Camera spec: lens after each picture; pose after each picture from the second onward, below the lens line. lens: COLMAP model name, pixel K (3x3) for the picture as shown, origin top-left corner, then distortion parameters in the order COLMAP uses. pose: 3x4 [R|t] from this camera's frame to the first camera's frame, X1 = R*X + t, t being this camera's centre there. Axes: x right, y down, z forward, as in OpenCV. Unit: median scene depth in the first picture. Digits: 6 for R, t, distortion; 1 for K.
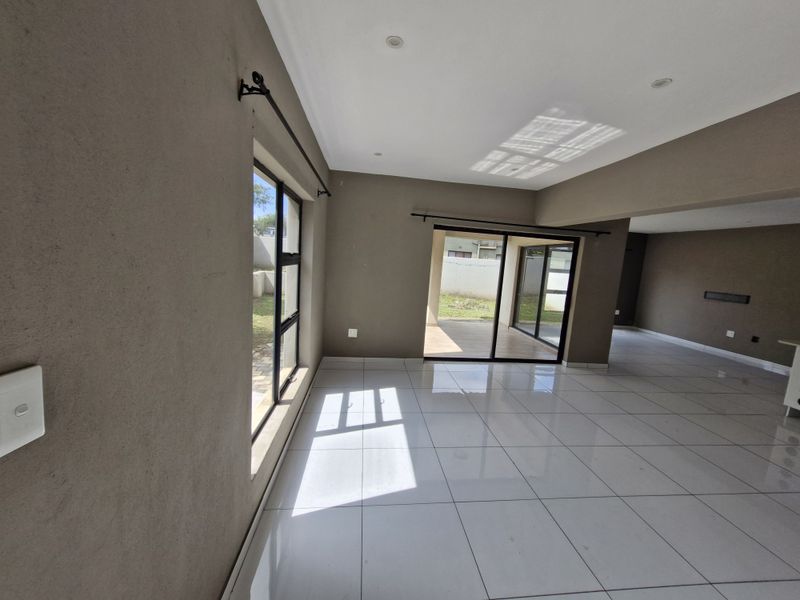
lens RADIAL K [[316.1, 0, 404.2], [0, 316.1, 297.6], [0, 0, 1]] dist [0.000374, 0.000111]
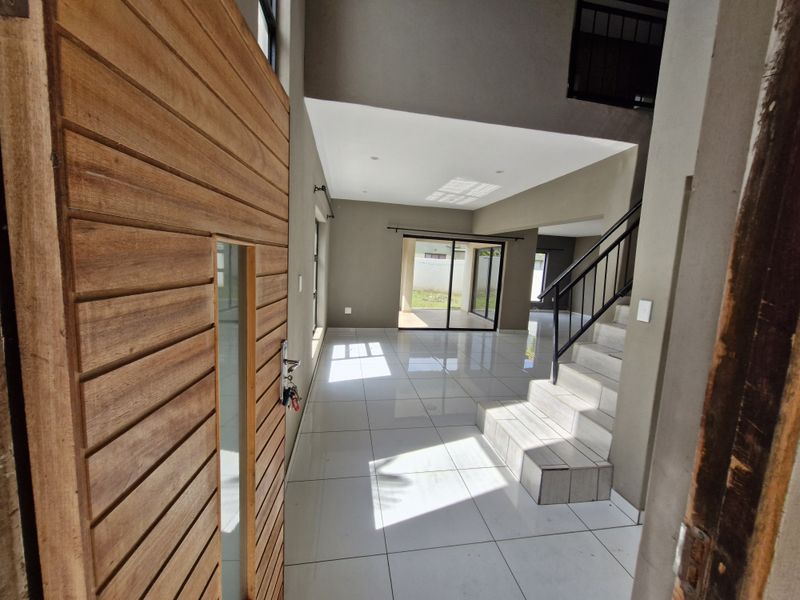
lens RADIAL K [[316.1, 0, 401.3], [0, 316.1, 293.0], [0, 0, 1]] dist [0.000374, 0.000111]
pose [[0.998611, -0.020790, 0.048407, 0.009496], [0.021986, 0.999463, -0.024301, 0.072400], [-0.047875, 0.025331, 0.998532, -0.440849]]
